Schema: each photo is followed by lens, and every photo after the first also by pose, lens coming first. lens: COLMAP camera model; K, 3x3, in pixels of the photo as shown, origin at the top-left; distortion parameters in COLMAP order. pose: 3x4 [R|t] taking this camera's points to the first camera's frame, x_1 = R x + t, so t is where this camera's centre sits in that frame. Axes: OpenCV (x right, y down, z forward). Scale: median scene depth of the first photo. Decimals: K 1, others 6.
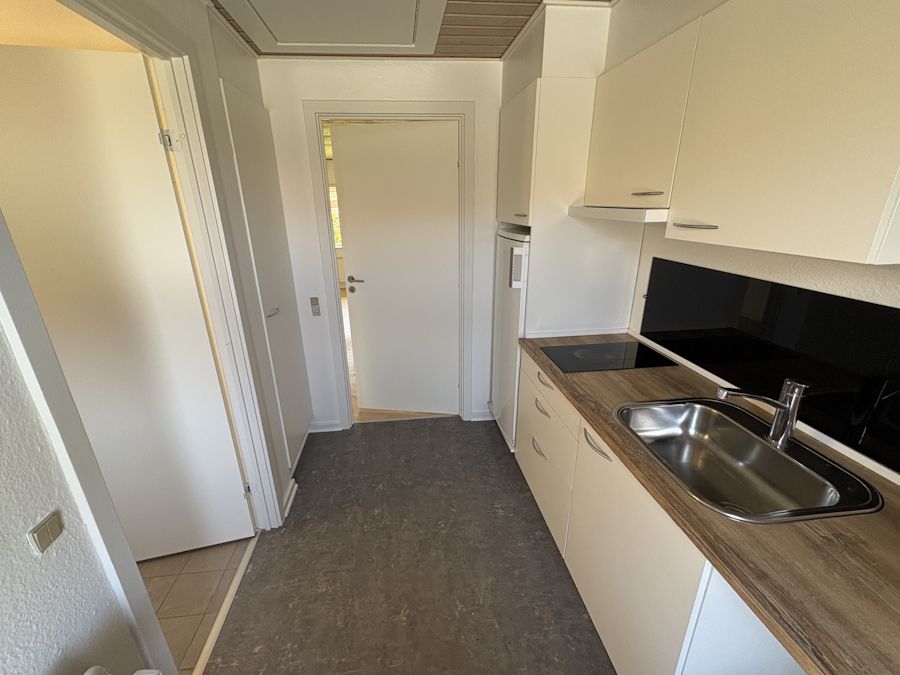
lens RADIAL K [[379.5, 0, 450.0], [0, 379.5, 337.5], [0, 0, 1]] dist [0.000187, 0.000215]
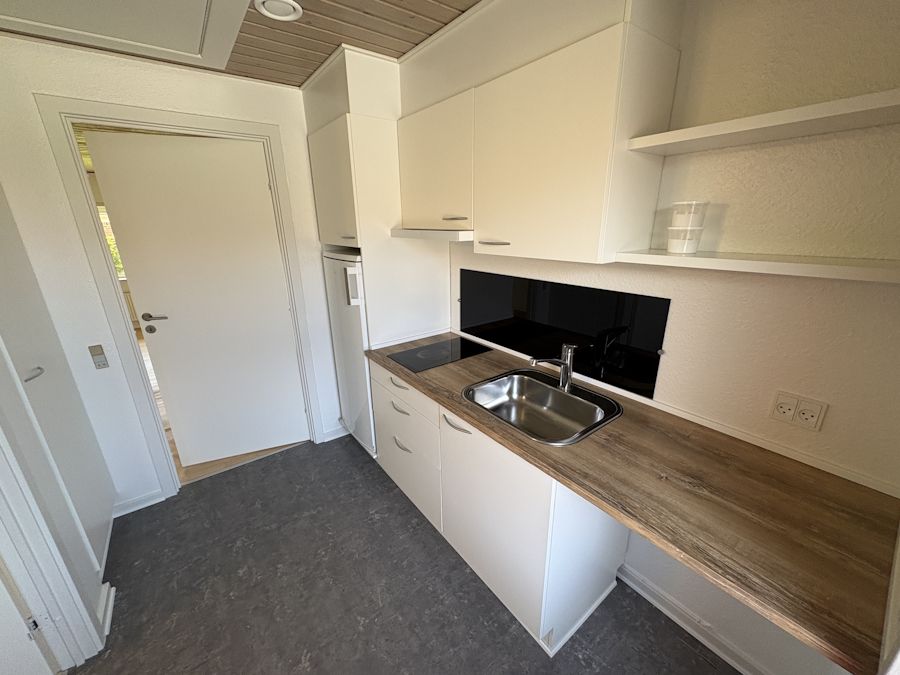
lens RADIAL K [[356.0, 0, 452.4], [0, 356.0, 340.8], [0, 0, 1]] dist [0.000404, 0.000134]
pose [[0.858406, -0.158801, 0.487771, -0.100370], [0.172125, 0.984915, 0.017740, -0.002085], [-0.483231, 0.068730, 0.872791, 0.000787]]
